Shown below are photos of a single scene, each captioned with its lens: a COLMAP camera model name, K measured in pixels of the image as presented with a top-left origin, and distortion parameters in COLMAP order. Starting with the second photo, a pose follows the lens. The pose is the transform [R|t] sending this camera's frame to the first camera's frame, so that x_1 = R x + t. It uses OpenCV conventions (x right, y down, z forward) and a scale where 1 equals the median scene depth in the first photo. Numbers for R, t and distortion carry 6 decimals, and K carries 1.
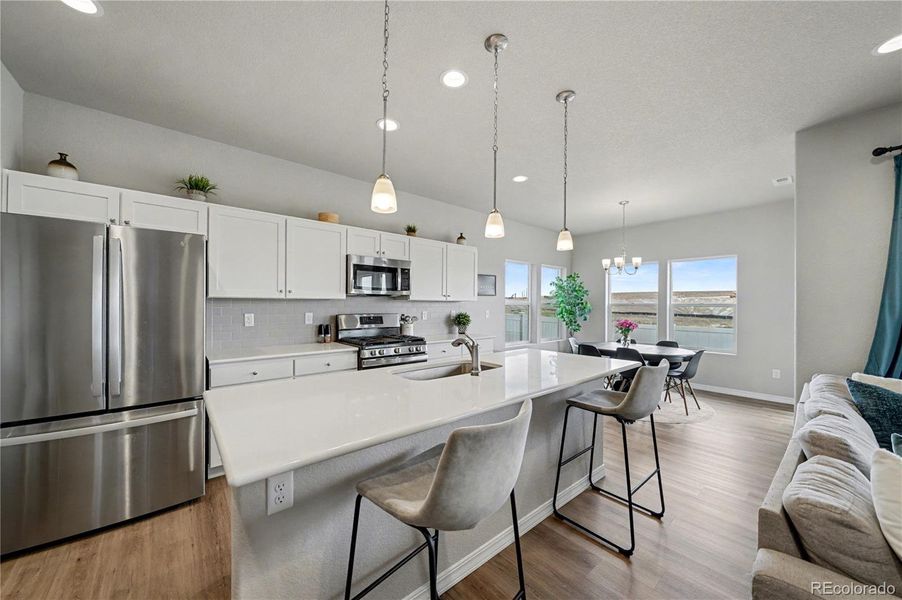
lens RADIAL K [[314.4, 0, 448.8], [0, 314.4, 308.9], [0, 0, 1]] dist [-0.007016, -0.000458]
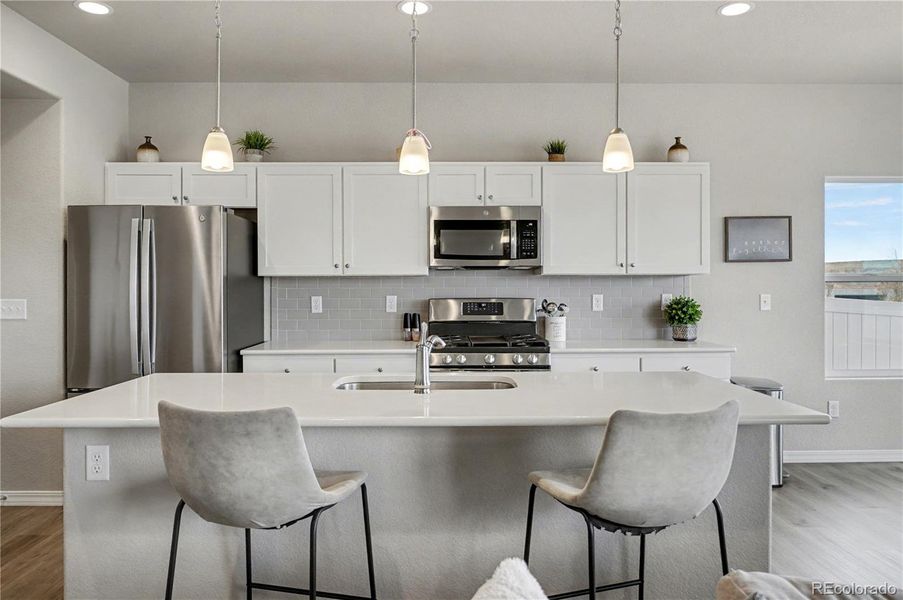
lens RADIAL K [[602.9, 0, 452.5], [0, 602.9, 293.3], [0, 0, 1]] dist [0.000124, 0.001207]
pose [[0.782440, 0.001920, -0.622723, 0.474780], [-0.000745, 0.999997, 0.002147, 0.004049], [0.622725, -0.001215, 0.782440, 0.047219]]
